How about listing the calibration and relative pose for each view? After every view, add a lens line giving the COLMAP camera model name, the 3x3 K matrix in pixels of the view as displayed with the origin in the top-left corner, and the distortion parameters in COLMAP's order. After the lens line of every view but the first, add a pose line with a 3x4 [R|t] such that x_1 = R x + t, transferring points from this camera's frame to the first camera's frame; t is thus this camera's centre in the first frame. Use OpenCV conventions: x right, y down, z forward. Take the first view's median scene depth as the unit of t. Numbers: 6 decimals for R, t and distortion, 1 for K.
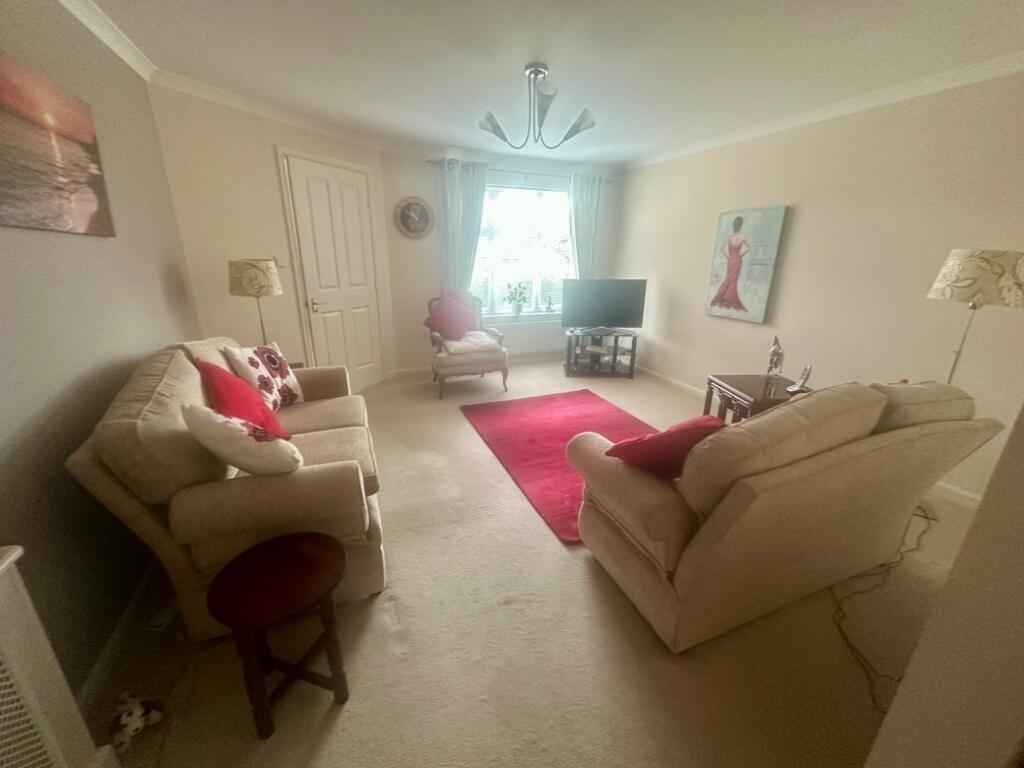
lens RADIAL K [[408.1, 0, 511.1], [0, 408.1, 379.9], [0, 0, 1]] dist [-0.000787, -0.000068]
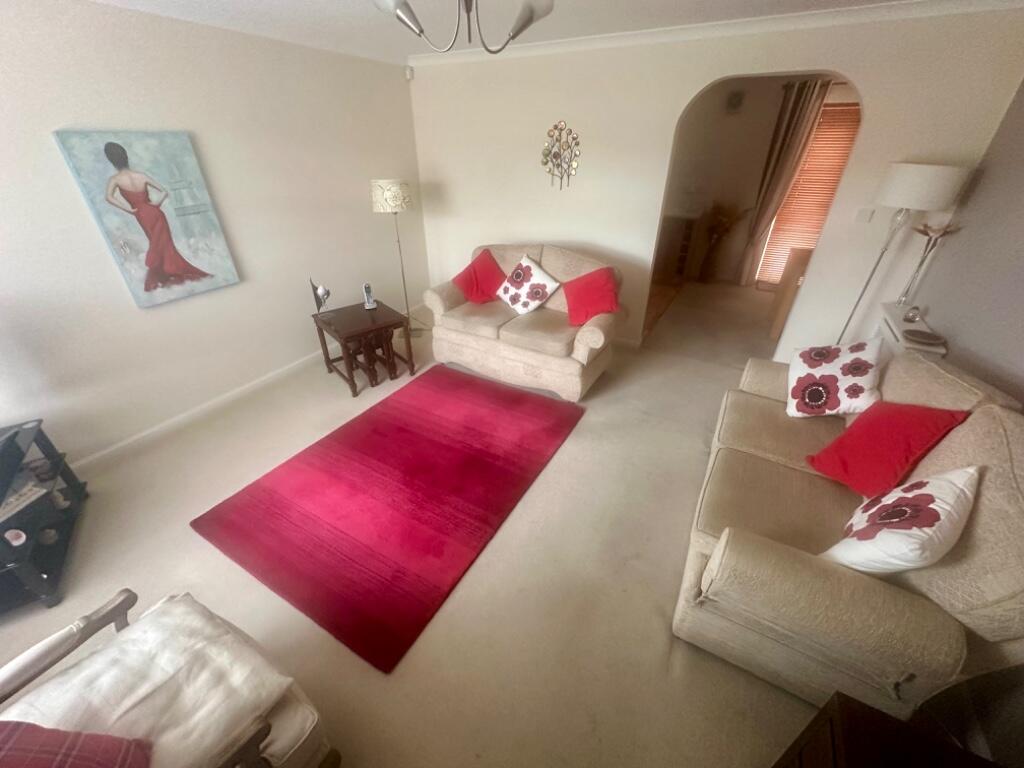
lens RADIAL K [[408.1, 0, 513.0], [0, 408.1, 383.1], [0, 0, 1]] dist [-0.000787, -0.000068]
pose [[-0.605543, -0.420397, 0.675710, -0.373921], [0.234697, 0.716978, 0.656399, -0.394980], [-0.760417, 0.556065, -0.335495, 0.931655]]
